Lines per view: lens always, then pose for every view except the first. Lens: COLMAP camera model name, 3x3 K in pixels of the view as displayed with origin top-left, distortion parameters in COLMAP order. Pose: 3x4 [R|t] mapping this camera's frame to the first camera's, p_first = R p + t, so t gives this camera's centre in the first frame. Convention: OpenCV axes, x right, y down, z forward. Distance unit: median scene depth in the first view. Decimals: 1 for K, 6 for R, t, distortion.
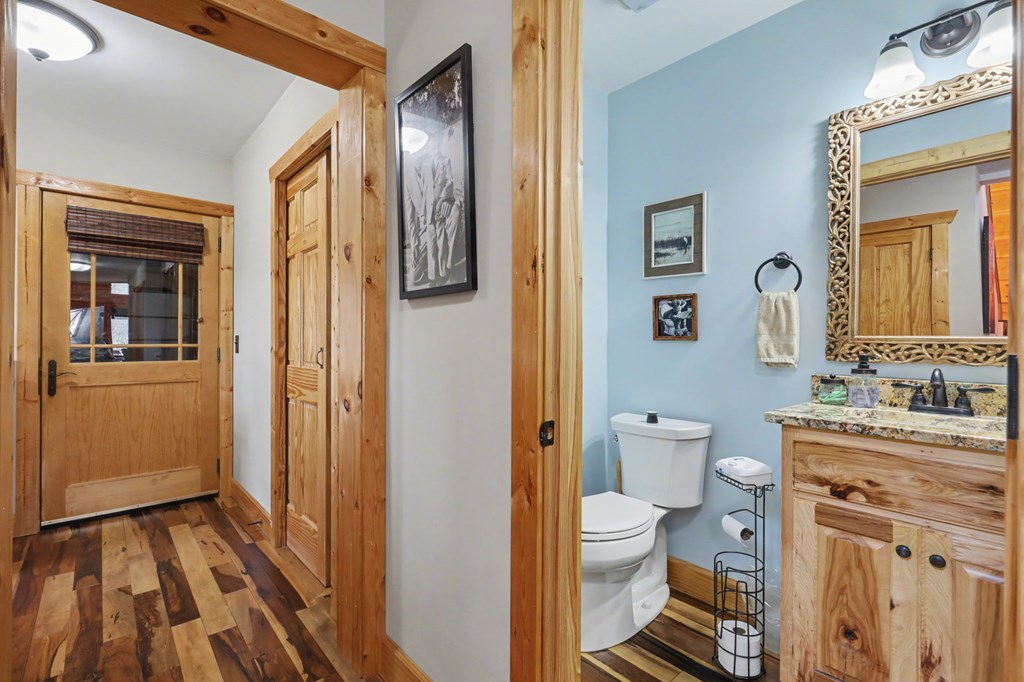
lens RADIAL K [[473.0, 0, 500.0], [0, 473.0, 336.7], [0, 0, 1]] dist [0.000085, 0.000696]
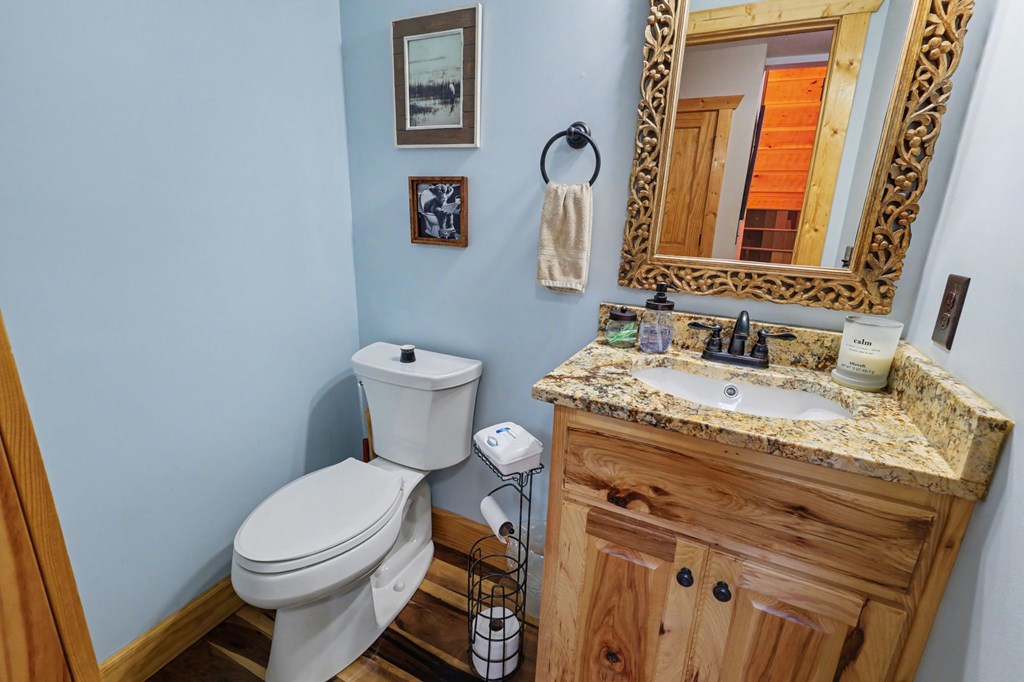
lens RADIAL K [[473.0, 0, 507.4], [0, 473.0, 341.3], [0, 0, 1]] dist [0.000085, 0.000696]
pose [[0.925841, -0.073381, 0.370722, 0.232072], [-0.032488, 0.961881, 0.271531, -0.058727], [-0.376515, -0.263439, 0.888165, 0.361088]]
